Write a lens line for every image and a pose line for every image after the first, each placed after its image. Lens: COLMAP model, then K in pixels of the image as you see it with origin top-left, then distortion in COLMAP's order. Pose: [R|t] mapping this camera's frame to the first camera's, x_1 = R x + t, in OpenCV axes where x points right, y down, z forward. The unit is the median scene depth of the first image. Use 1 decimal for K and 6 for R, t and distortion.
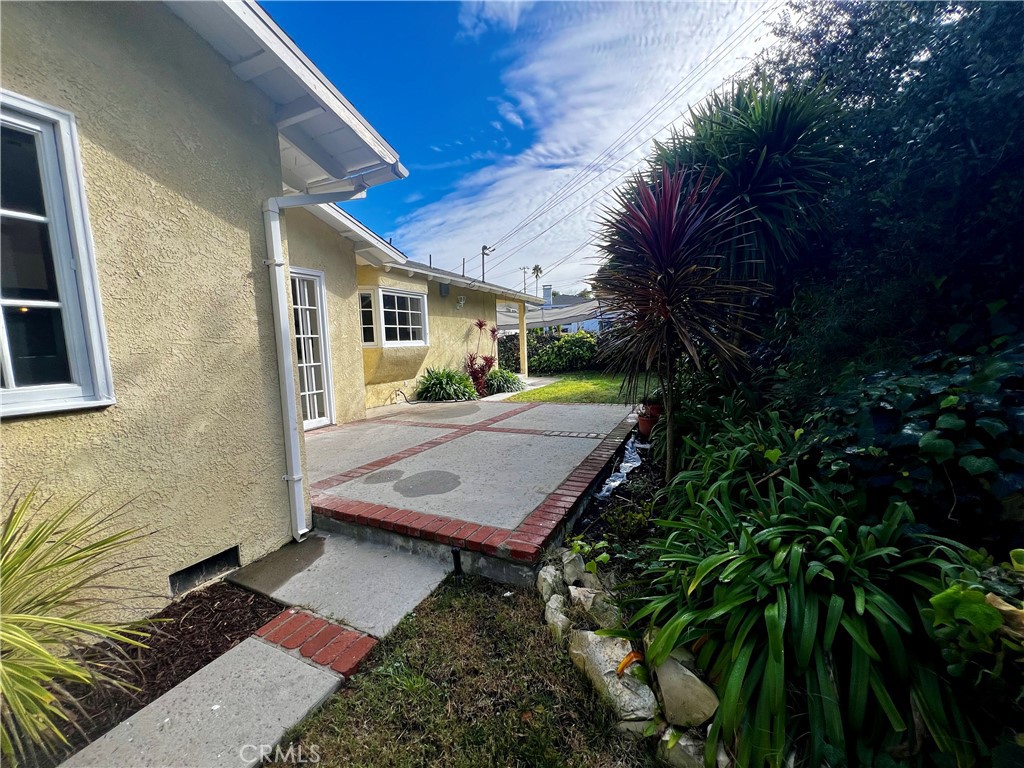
lens RADIAL K [[411.1, 0, 511.1], [0, 411.1, 387.2], [0, 0, 1]] dist [0.002711, 0.000275]
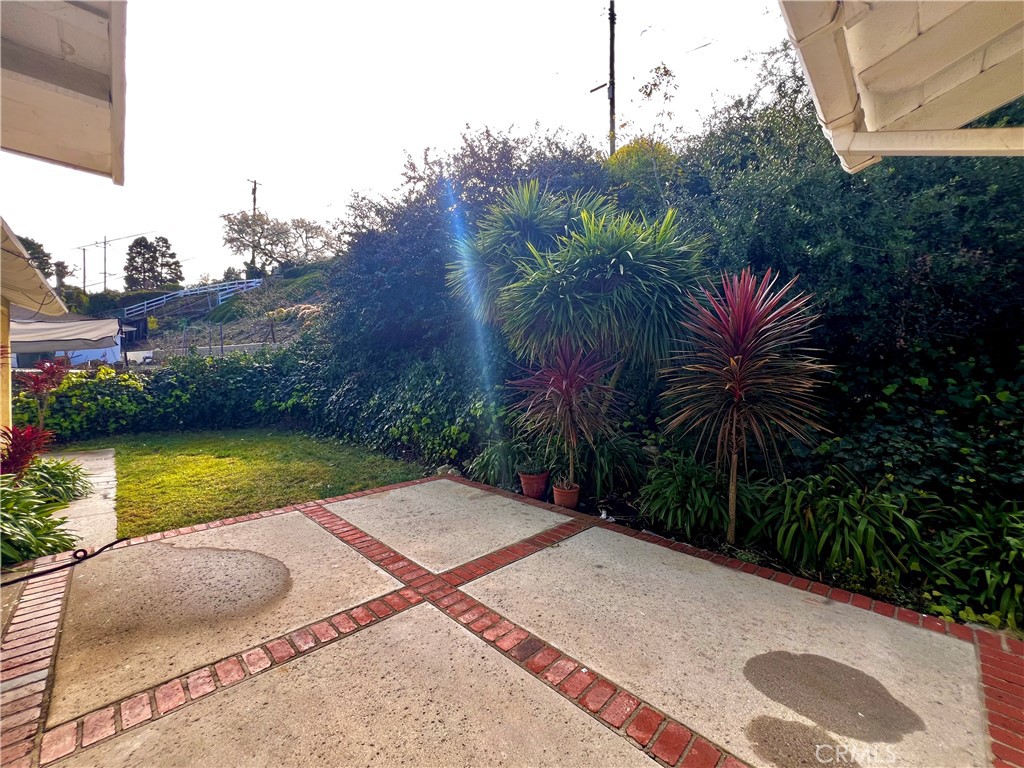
lens RADIAL K [[411.1, 0, 509.5], [0, 411.1, 383.5], [0, 0, 1]] dist [0.002711, 0.000275]
pose [[0.352095, -0.004556, 0.935953, -0.678949], [0.087044, 0.995814, -0.027897, -0.170385], [-0.931908, 0.091292, 0.351017, 0.870619]]
